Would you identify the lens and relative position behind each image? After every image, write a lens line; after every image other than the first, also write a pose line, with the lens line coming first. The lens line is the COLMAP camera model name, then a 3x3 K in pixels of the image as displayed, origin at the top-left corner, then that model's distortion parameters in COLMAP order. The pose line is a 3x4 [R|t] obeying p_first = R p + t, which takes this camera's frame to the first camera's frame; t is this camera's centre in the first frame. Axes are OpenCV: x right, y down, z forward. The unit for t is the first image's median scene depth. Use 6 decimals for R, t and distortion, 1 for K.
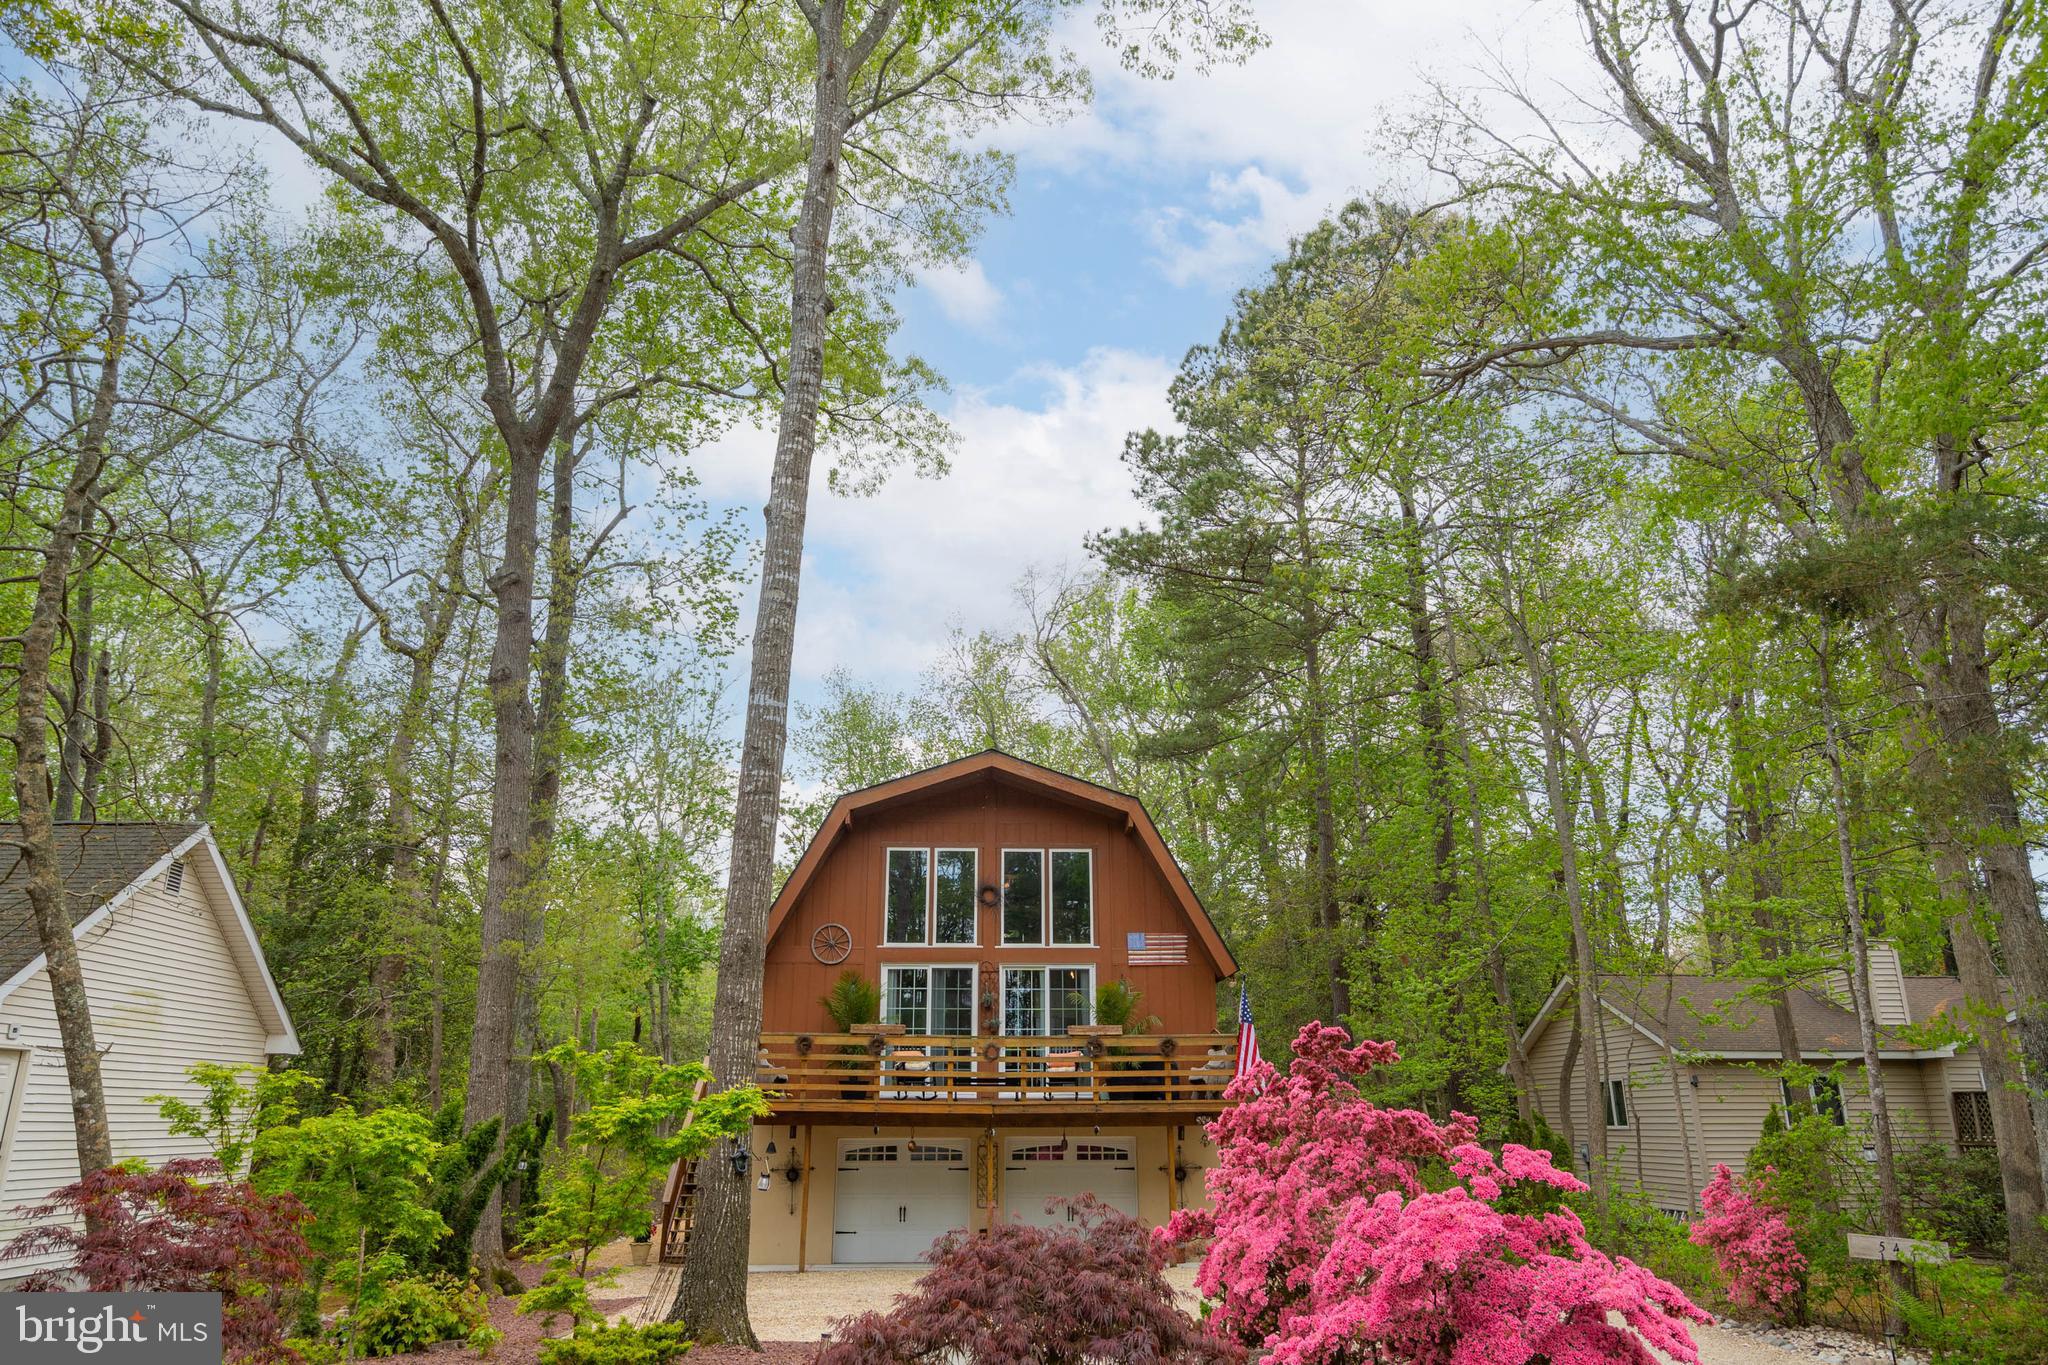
lens RADIAL K [[1384.9, 0, 1024.7], [0, 1384.9, 680.0], [0, 0, 1]] dist [0.007856, 0.001046]
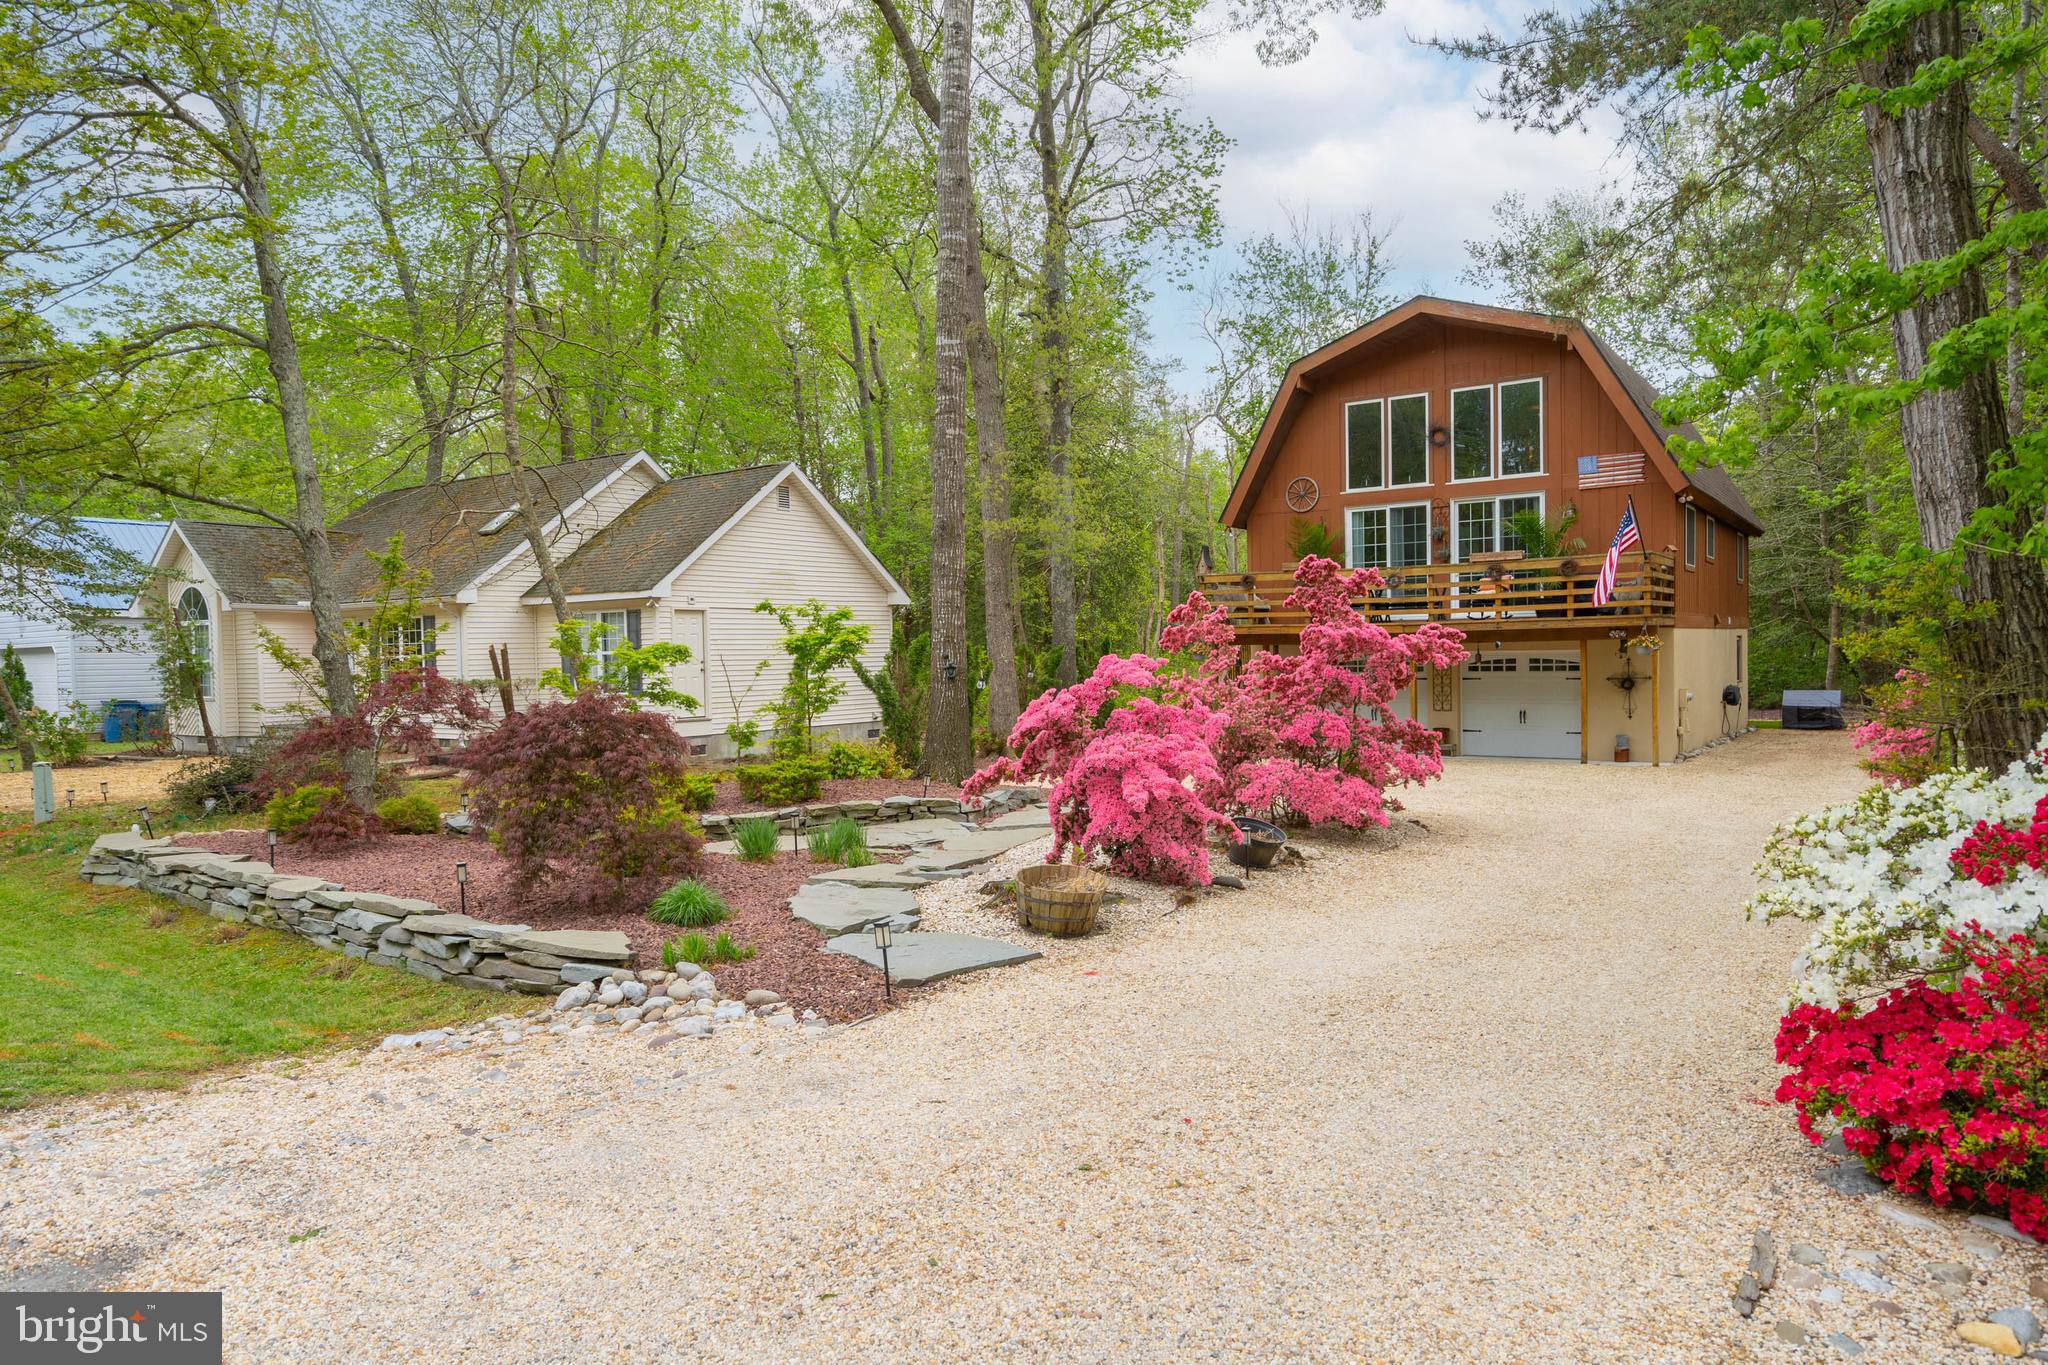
lens RADIAL K [[1284.6, 0, 1029.0], [0, 1284.6, 686.7], [0, 0, 1]] dist [0.007342, 0.000342]
pose [[0.791756, 0.004724, -0.610819, 0.335954], [0.201524, 0.941962, 0.268505, 0.008414], [0.576637, -0.335685, 0.744852, 0.019915]]
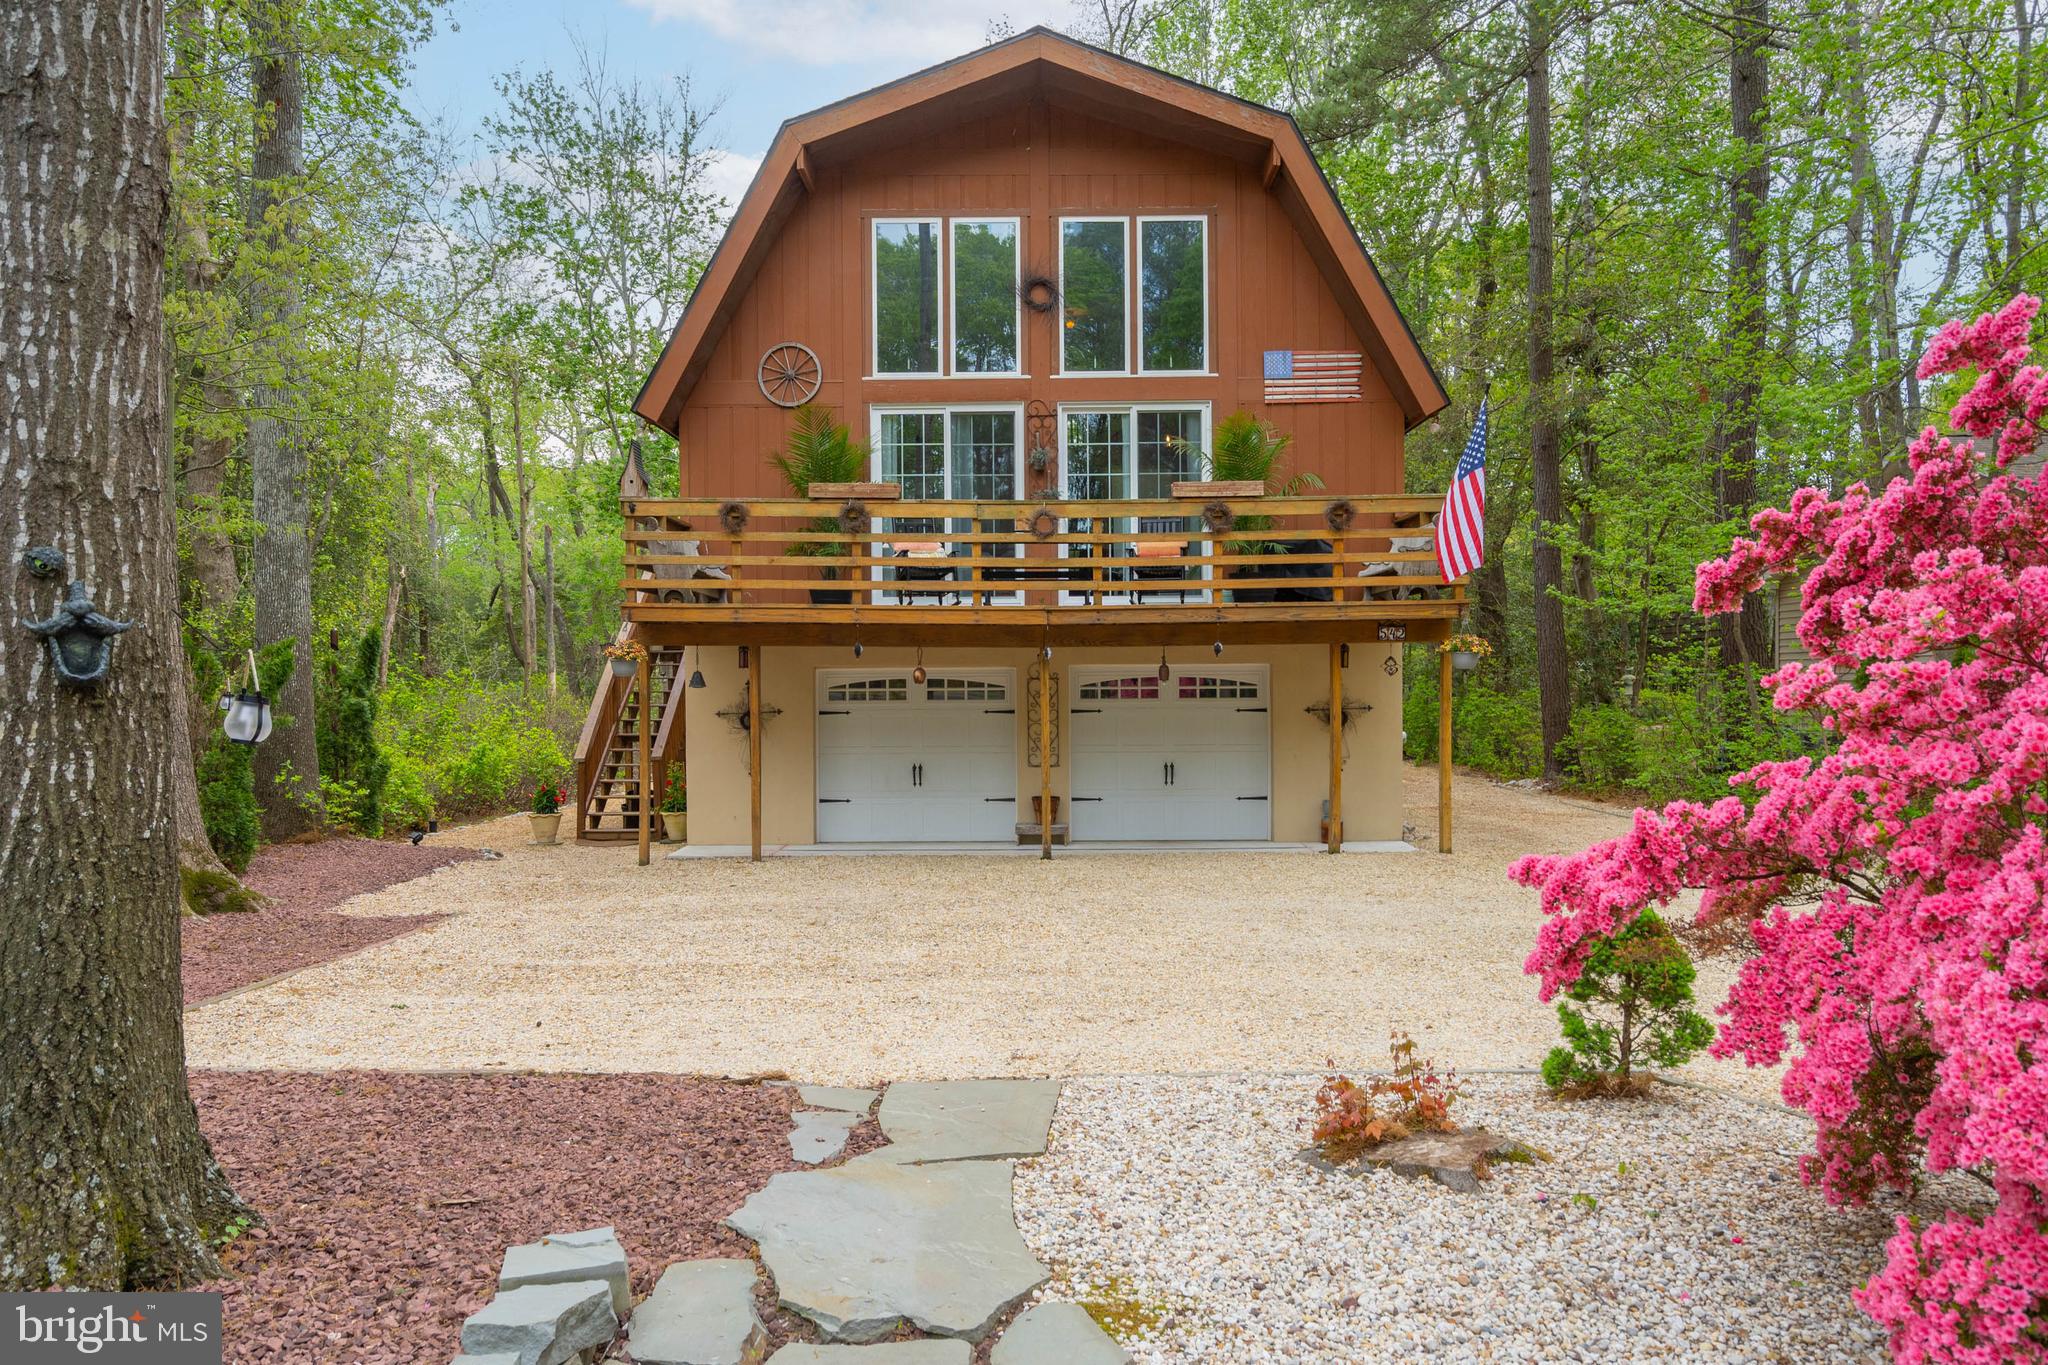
lens RADIAL K [[1384.9, 0, 1021.4], [0, 1384.9, 687.7], [0, 0, 1]] dist [0.007856, 0.001046]
pose [[0.998594, -0.006076, -0.052665, -0.002389], [0.022016, 0.951231, 0.307693, 0.135099], [0.048227, -0.308419, 0.950027, 0.366439]]
